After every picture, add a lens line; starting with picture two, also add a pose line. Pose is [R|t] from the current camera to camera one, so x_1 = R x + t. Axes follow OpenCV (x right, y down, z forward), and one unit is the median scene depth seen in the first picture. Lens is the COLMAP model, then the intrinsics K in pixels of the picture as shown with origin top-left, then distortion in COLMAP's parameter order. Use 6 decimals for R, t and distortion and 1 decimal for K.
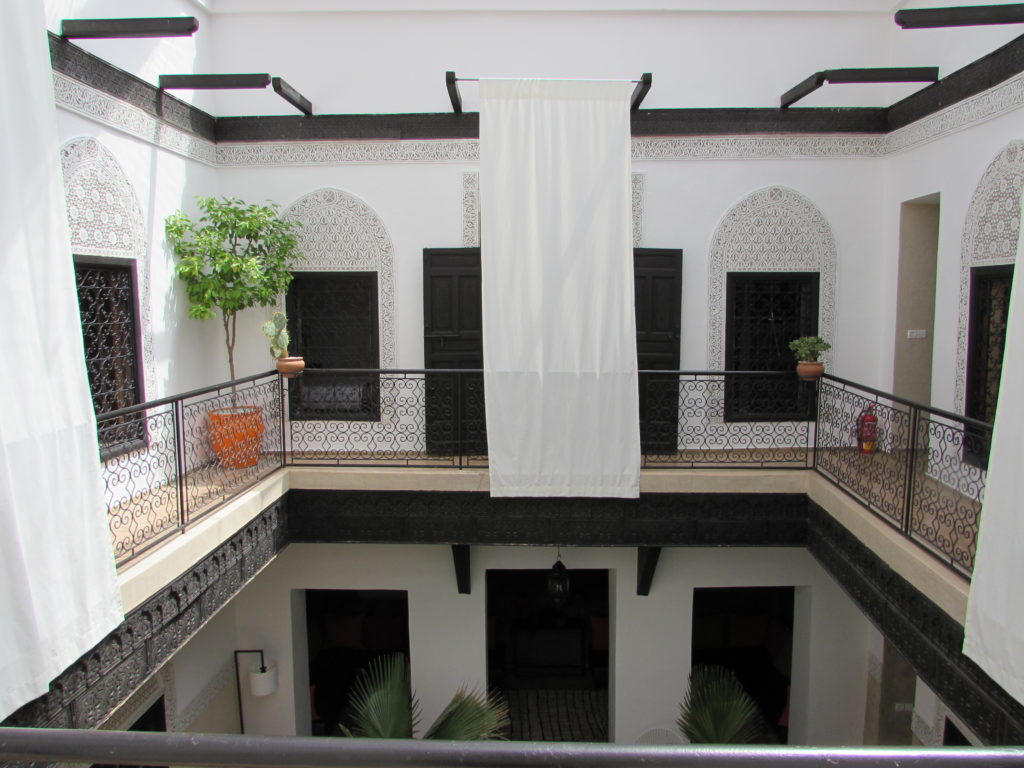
lens RADIAL K [[724.4, 0, 514.4], [0, 724.4, 380.4], [0, 0, 1]] dist [-0.058920, 0.048420]
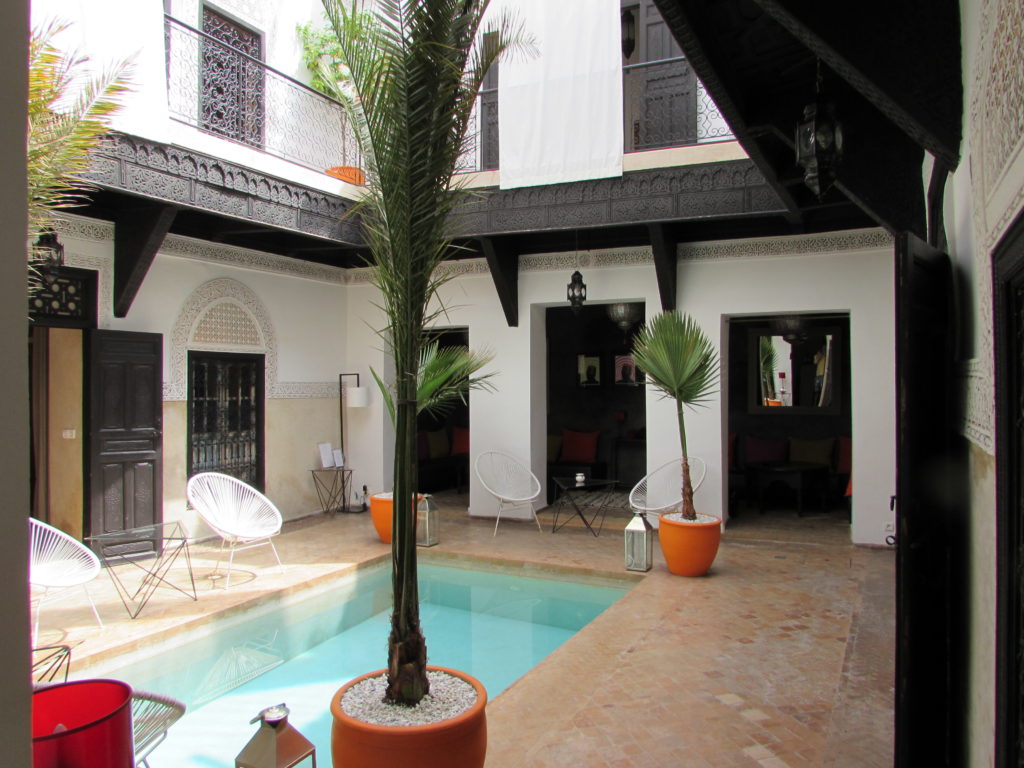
lens RADIAL K [[718.7, 0, 512.1], [0, 718.7, 383.0], [0, 0, 1]] dist [-0.042252, 0.016952]
pose [[0.916264, 0.000576, -0.400575, 0.456592], [-0.045897, 0.993564, -0.103556, 0.597628], [0.397937, 0.113270, 0.910393, -0.026779]]
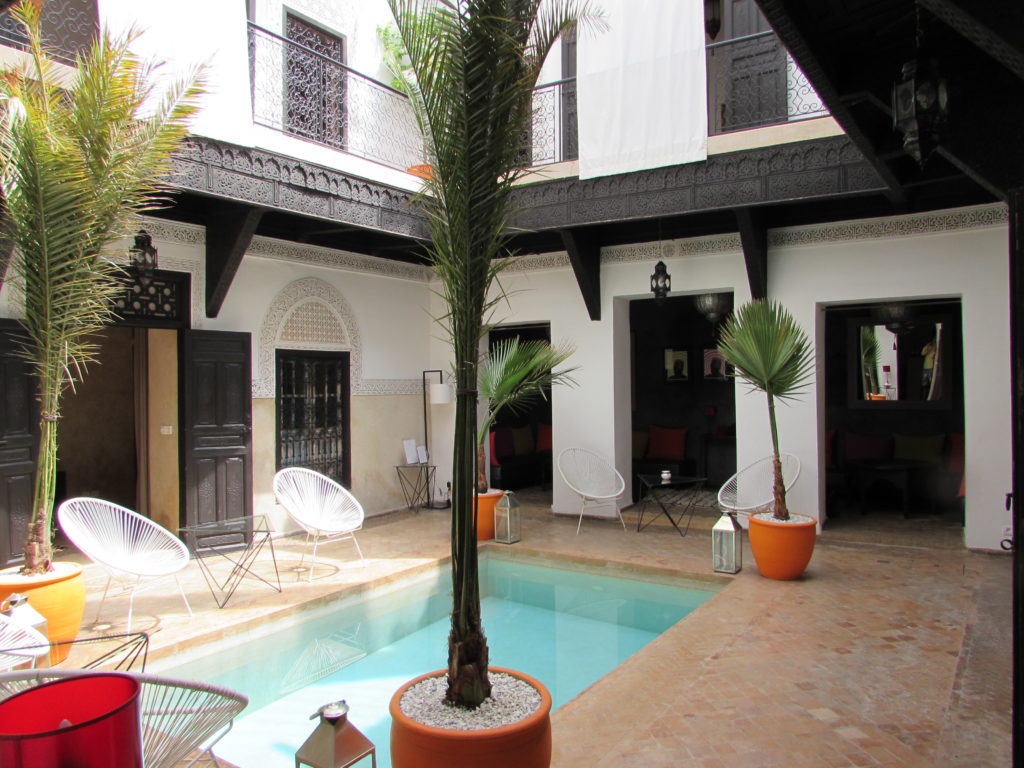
lens RADIAL K [[718.7, 0, 512.1], [0, 718.7, 383.0], [0, 0, 1]] dist [-0.042252, 0.016952]
pose [[0.858913, -0.006165, -0.512085, 0.460525], [-0.049555, 0.994235, -0.095087, 0.600038], [0.509719, 0.107048, 0.853655, -0.000843]]
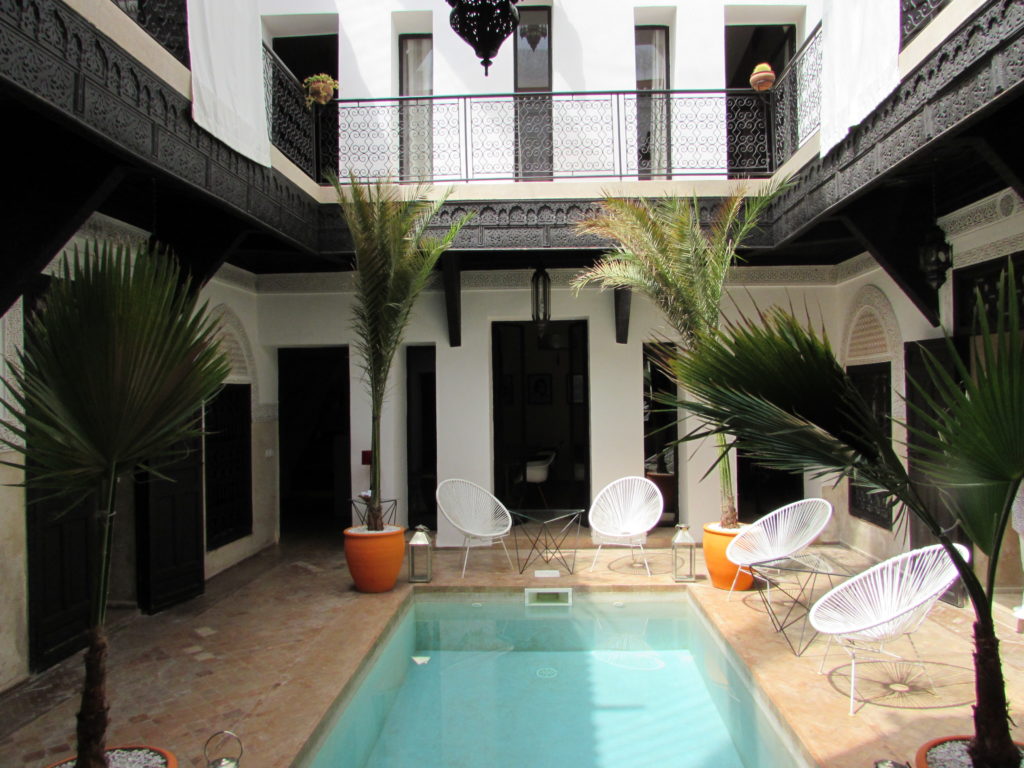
lens RADIAL K [[718.7, 0, 512.1], [0, 718.7, 383.0], [0, 0, 1]] dist [-0.042252, 0.016952]
pose [[-0.999671, 0.017167, -0.019056, 0.068833], [0.015133, 0.994650, 0.102188, 0.420700], [0.020708, 0.101866, -0.994583, 1.325359]]
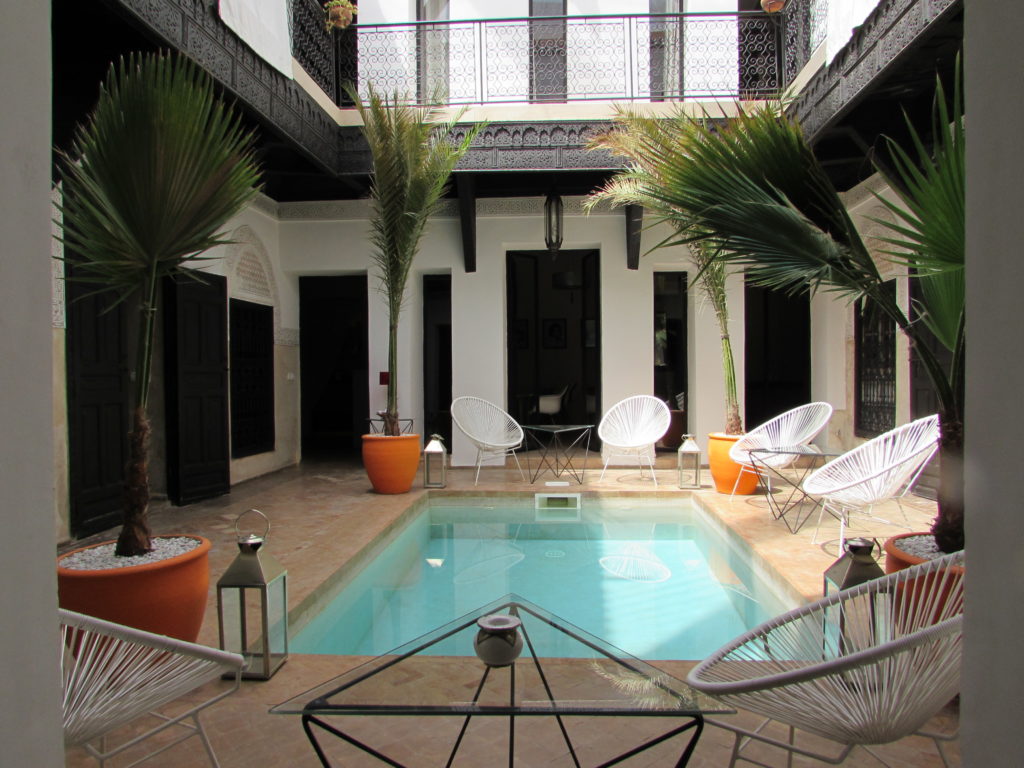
lens RADIAL K [[719.4, 0, 510.6], [0, 719.4, 383.2], [0, 0, 1]] dist [-0.045606, 0.022103]
pose [[-0.999892, 0.011470, 0.009230, 0.060846], [0.012574, 0.991411, 0.130175, 0.516362], [-0.007657, 0.130277, -0.991448, 1.374259]]
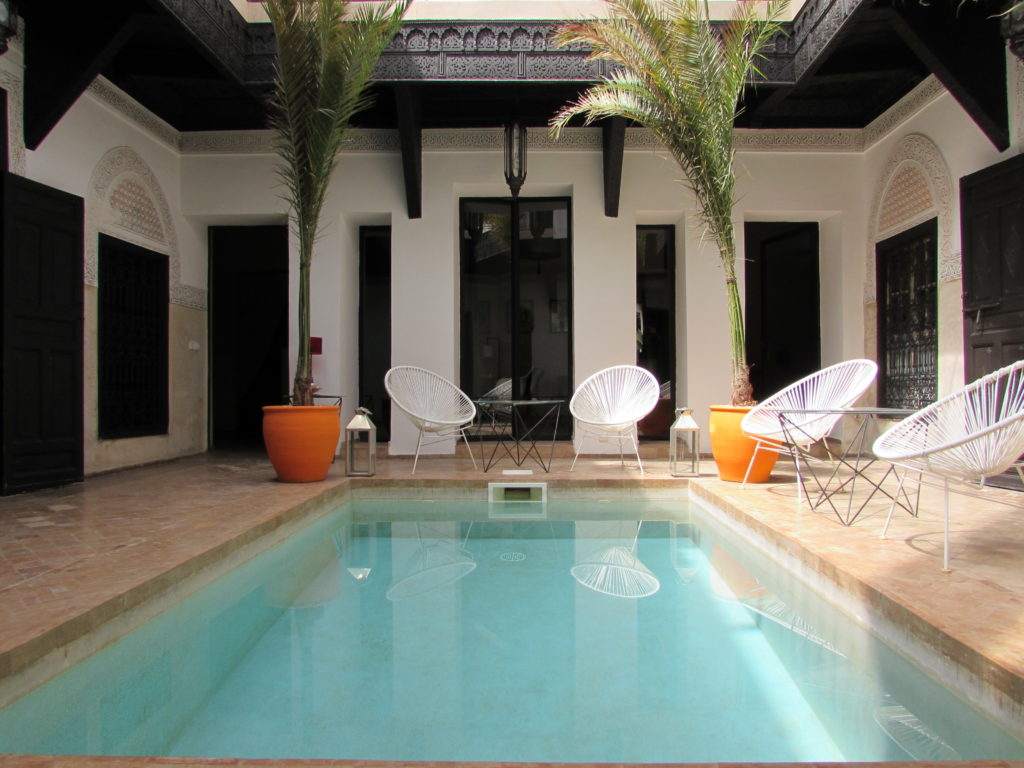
lens RADIAL K [[714.6, 0, 512.0], [0, 714.6, 384.0], [0, 0, 1]] dist [-0.034805, 0.001161]
pose [[-0.999410, 0.006373, -0.033764, 0.035804], [0.002662, 0.994055, 0.108845, 0.616066], [0.034257, 0.108691, -0.993485, 1.142357]]
